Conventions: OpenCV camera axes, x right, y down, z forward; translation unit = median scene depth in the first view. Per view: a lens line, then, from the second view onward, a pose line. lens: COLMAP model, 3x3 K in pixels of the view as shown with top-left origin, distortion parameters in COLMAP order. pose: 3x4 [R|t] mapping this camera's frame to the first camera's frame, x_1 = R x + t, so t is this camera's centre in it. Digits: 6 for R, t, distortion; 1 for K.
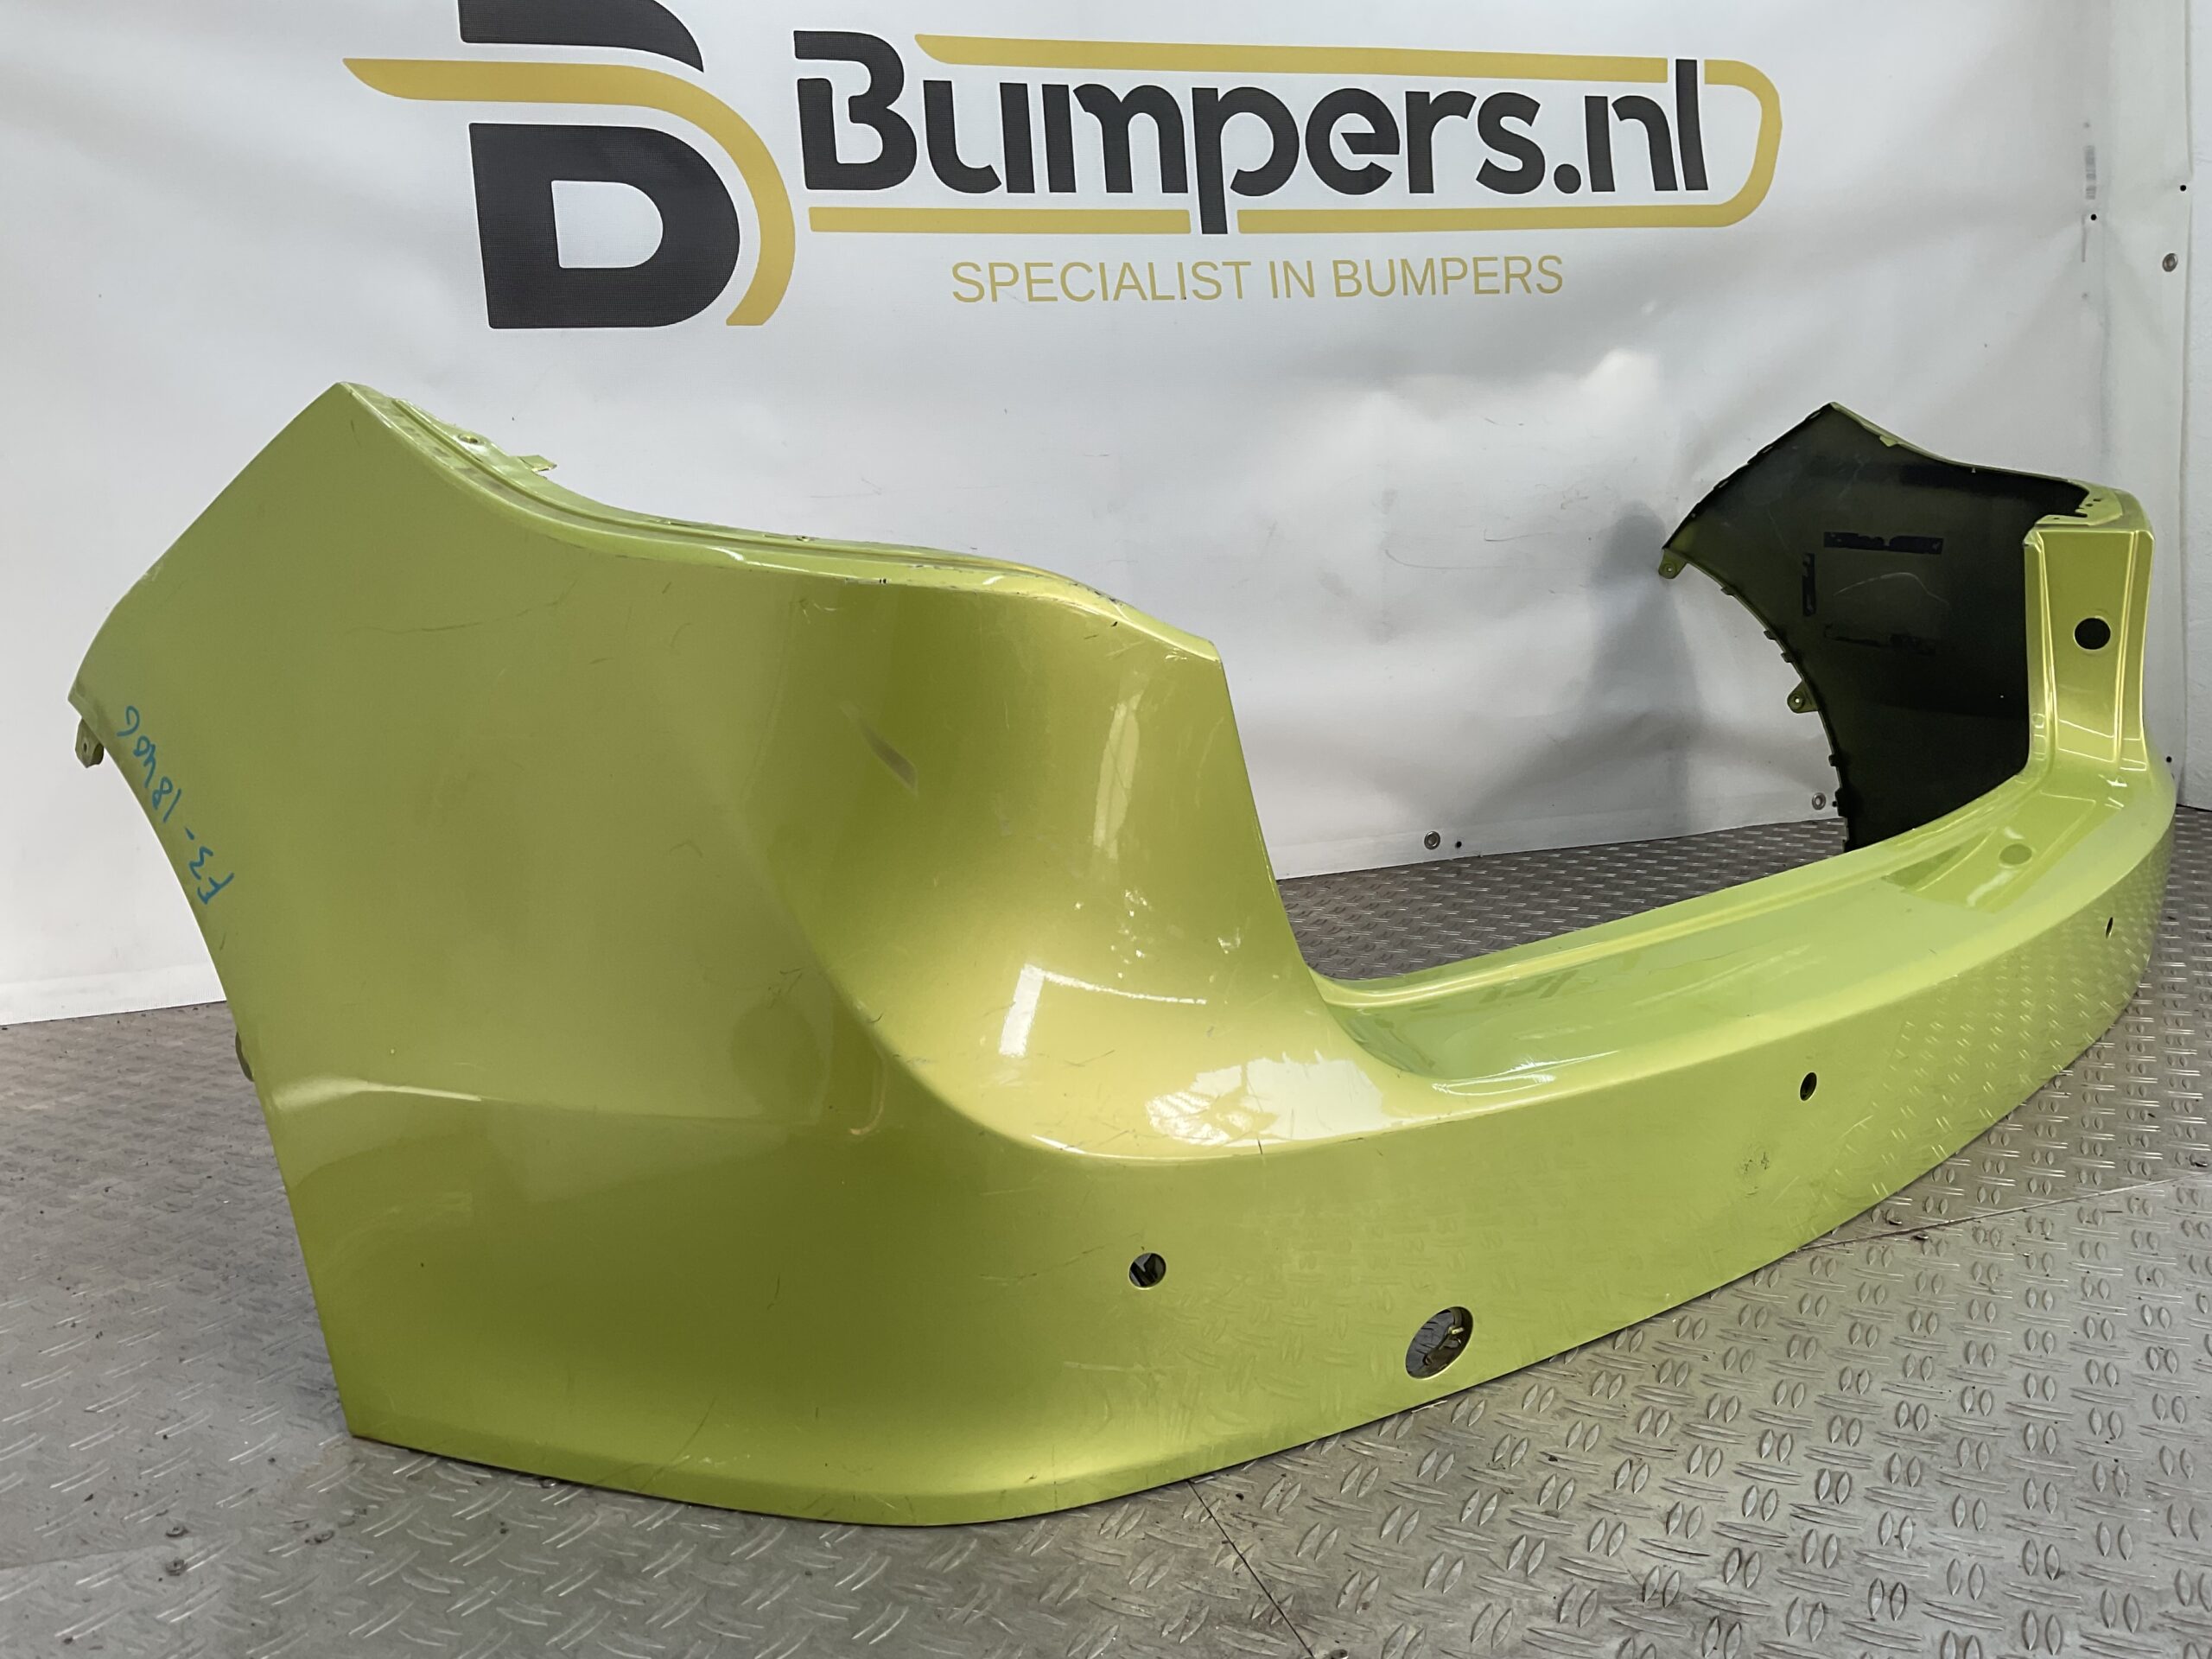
lens RADIAL K [[1832.1, 0, 1100.1], [0, 1832.1, 814.3], [0, 0, 1]] dist [0.061974, -0.097963]
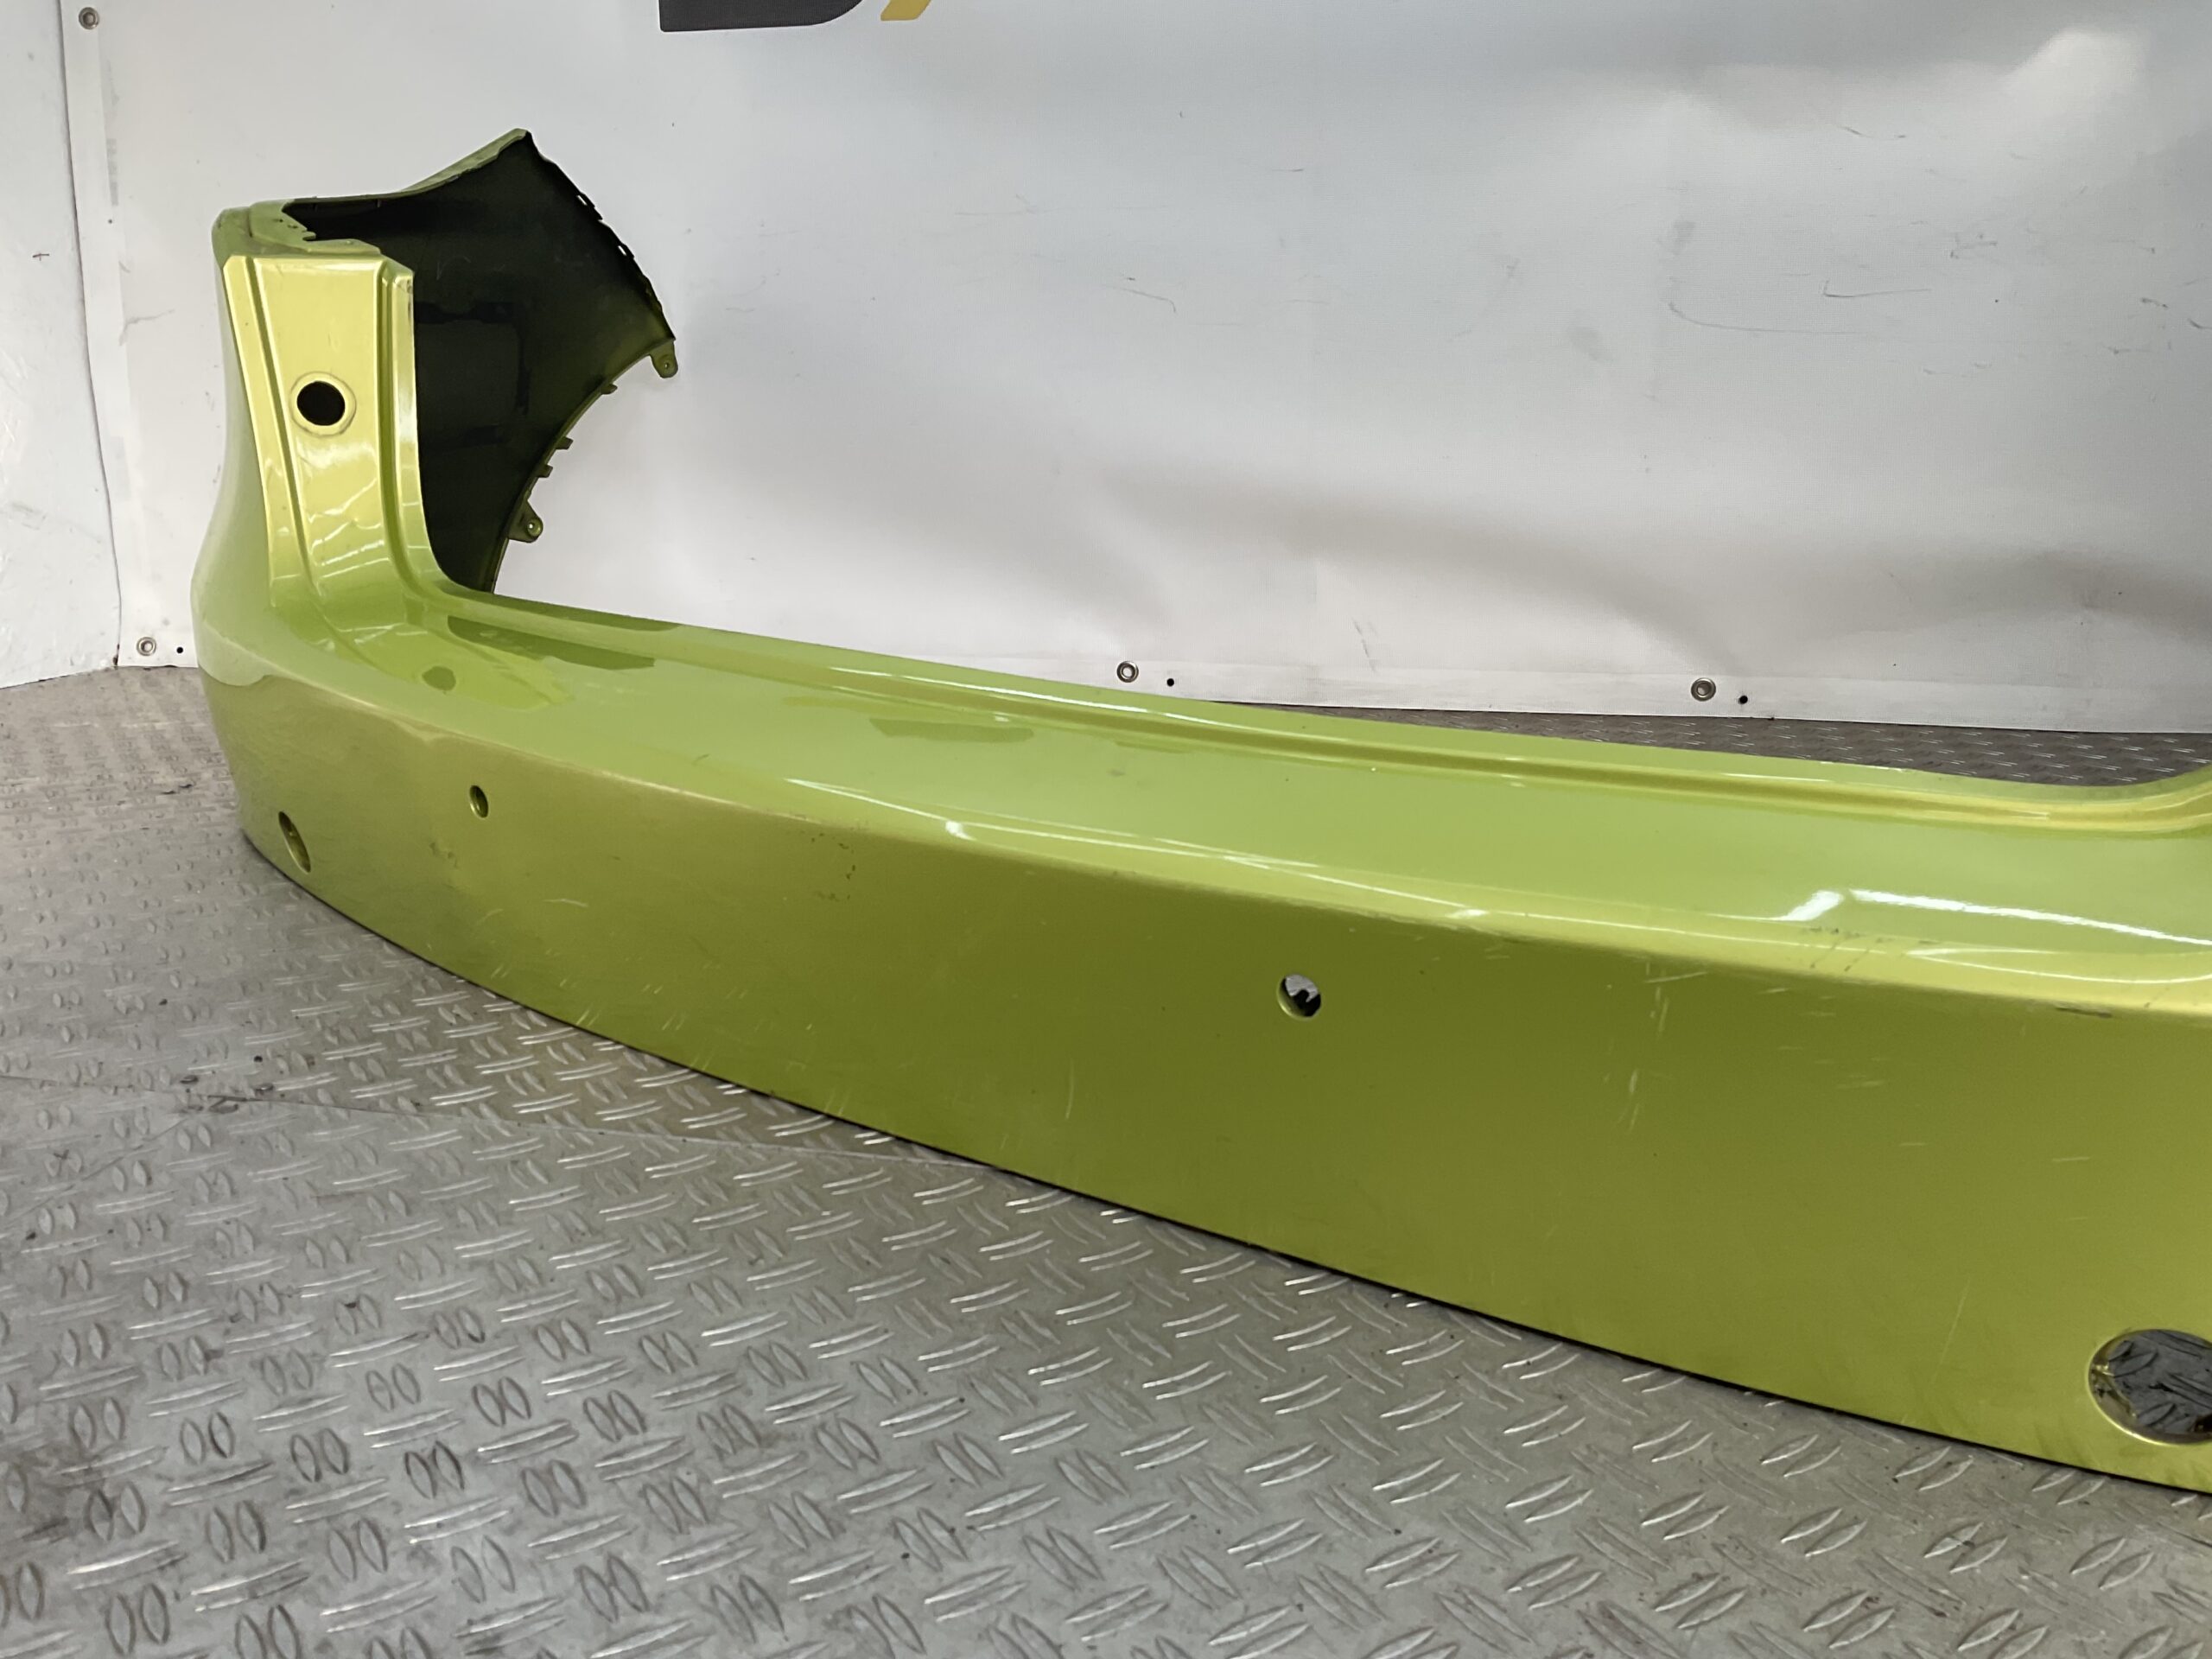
lens RADIAL K [[1832.1, 0, 1116.9], [0, 1832.1, 824.0], [0, 0, 1]] dist [0.061974, -0.097963]
pose [[0.872842, 0.159157, -0.461320, 0.372141], [-0.115939, 0.985887, 0.120772, 0.005280], [0.474031, -0.051930, 0.878976, 0.209110]]
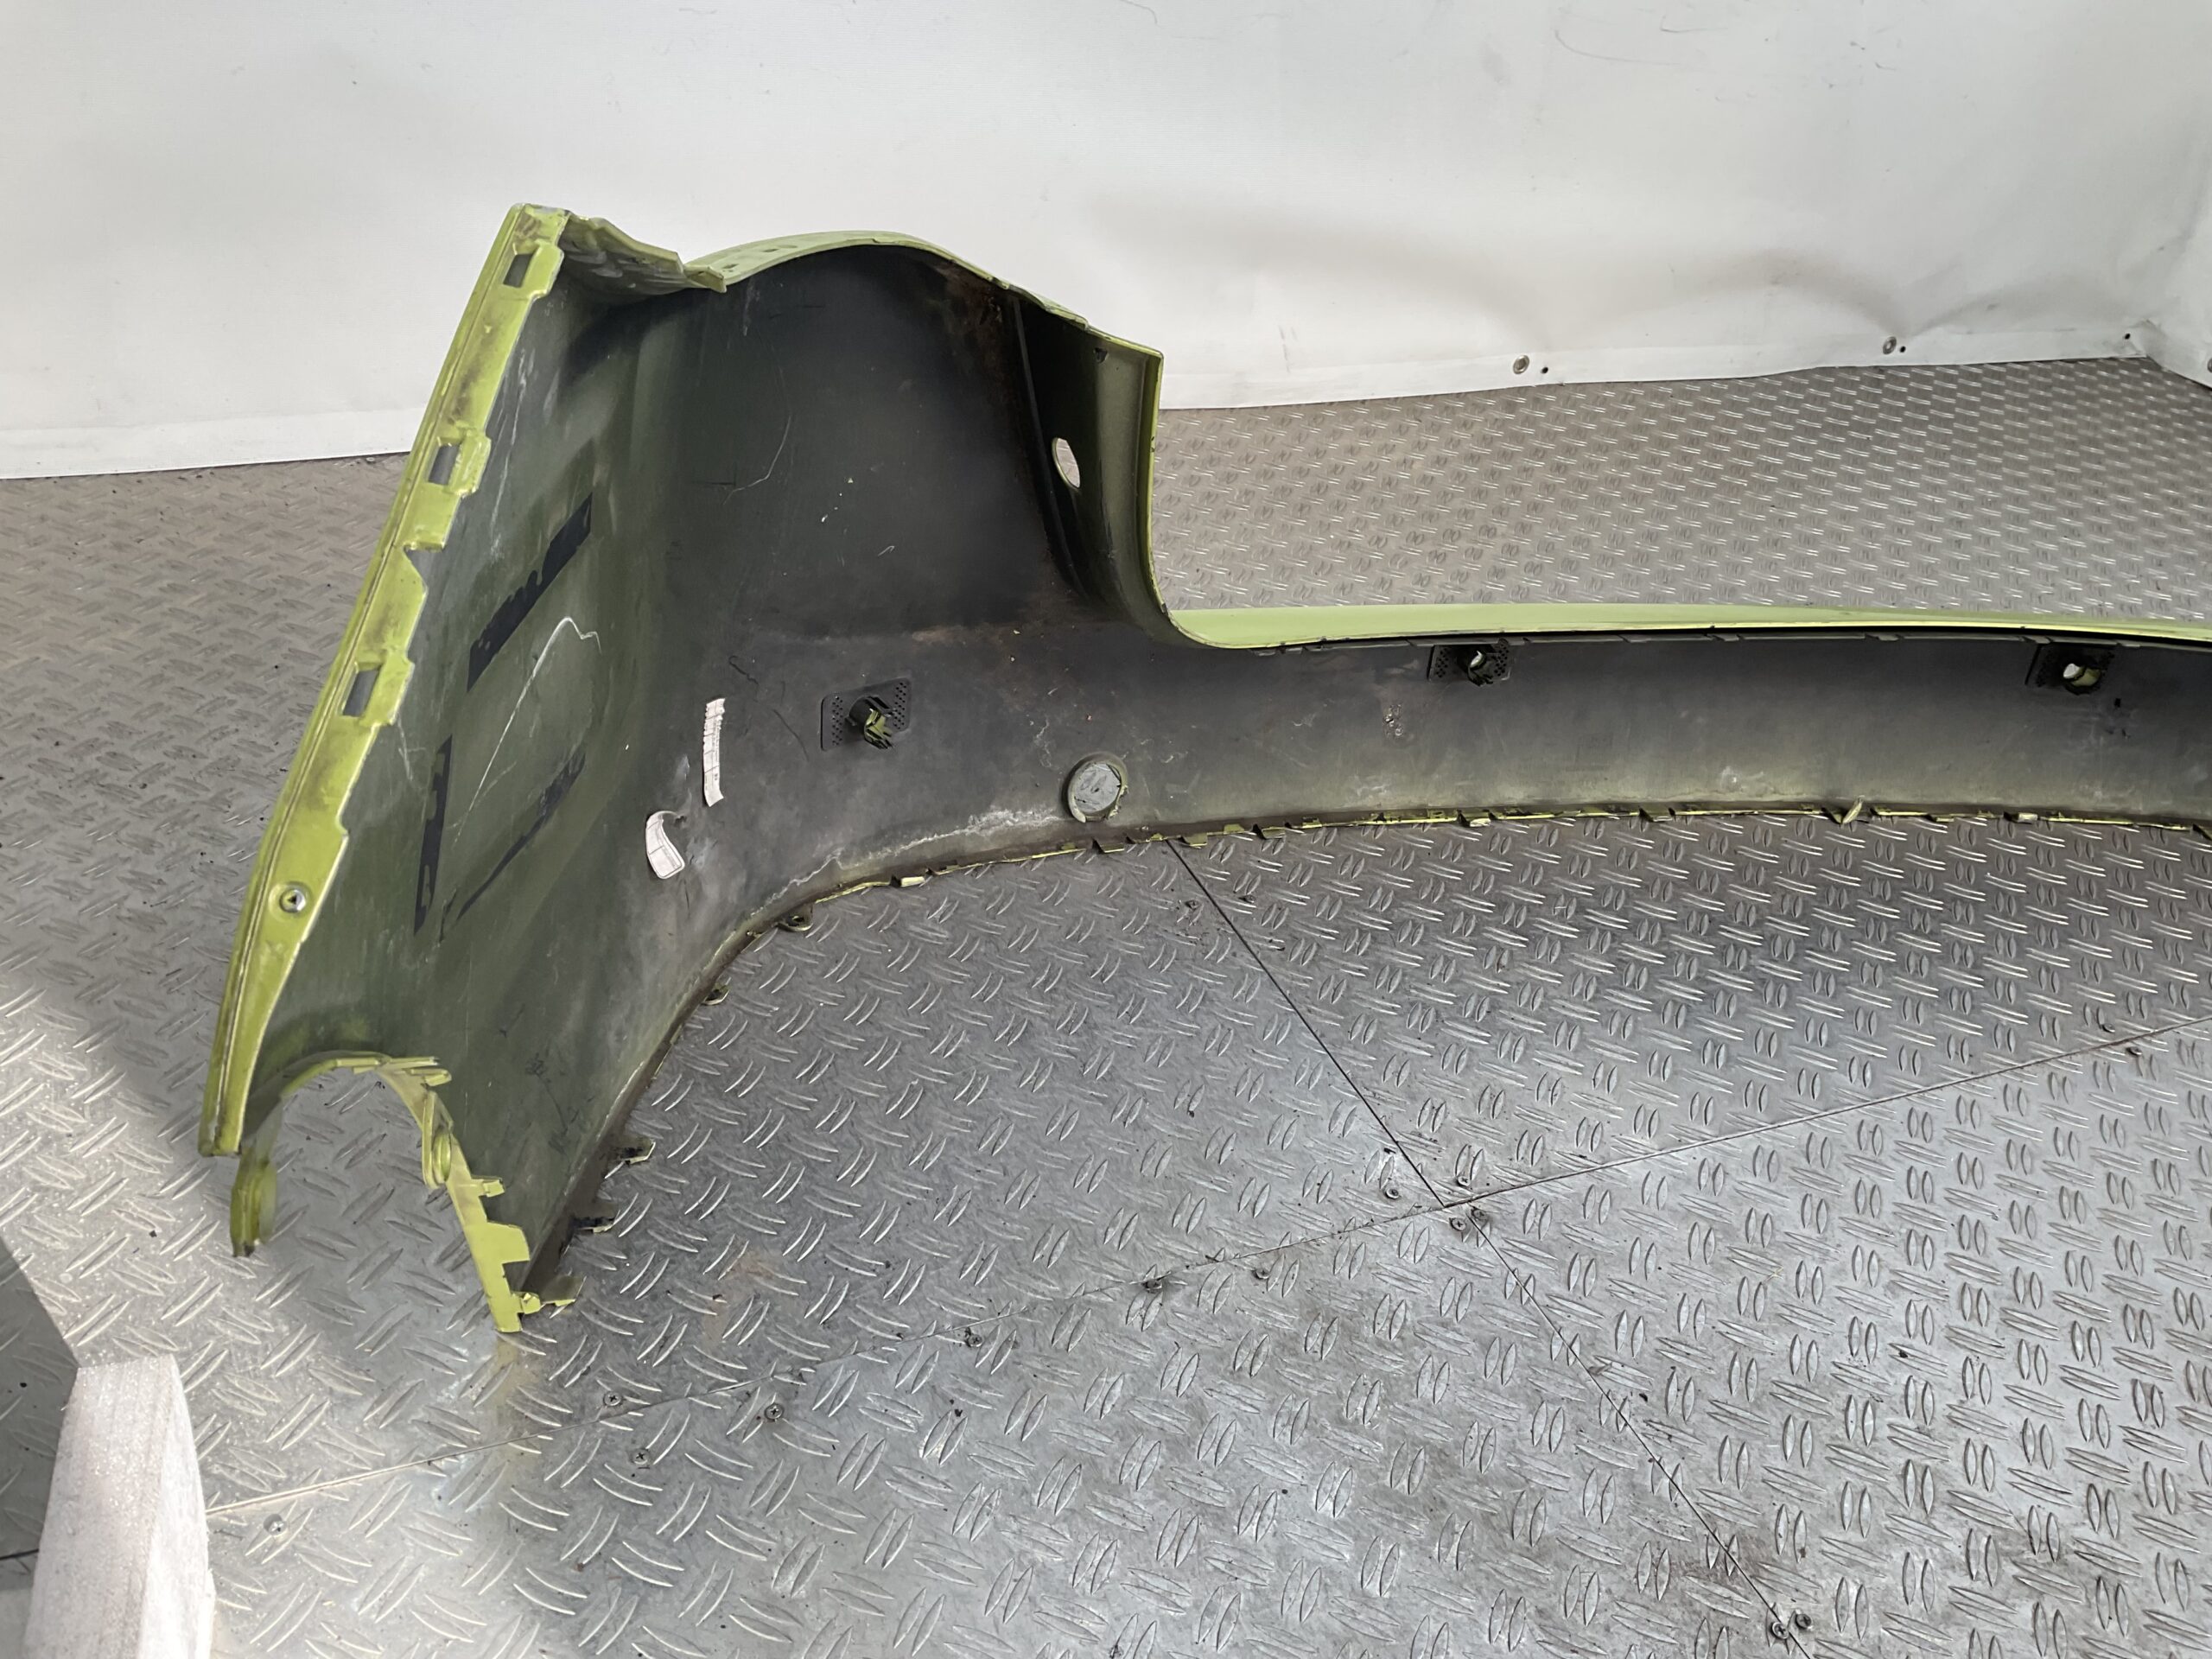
lens RADIAL K [[1832.1, 0, 1113.3], [0, 1832.1, 813.1], [0, 0, 1]] dist [0.061974, -0.097963]
pose [[0.983672, 0.069843, 0.165865, -0.182567], [-0.131253, 0.908975, 0.395648, -0.136439], [-0.123134, -0.410958, 0.903300, 0.091145]]
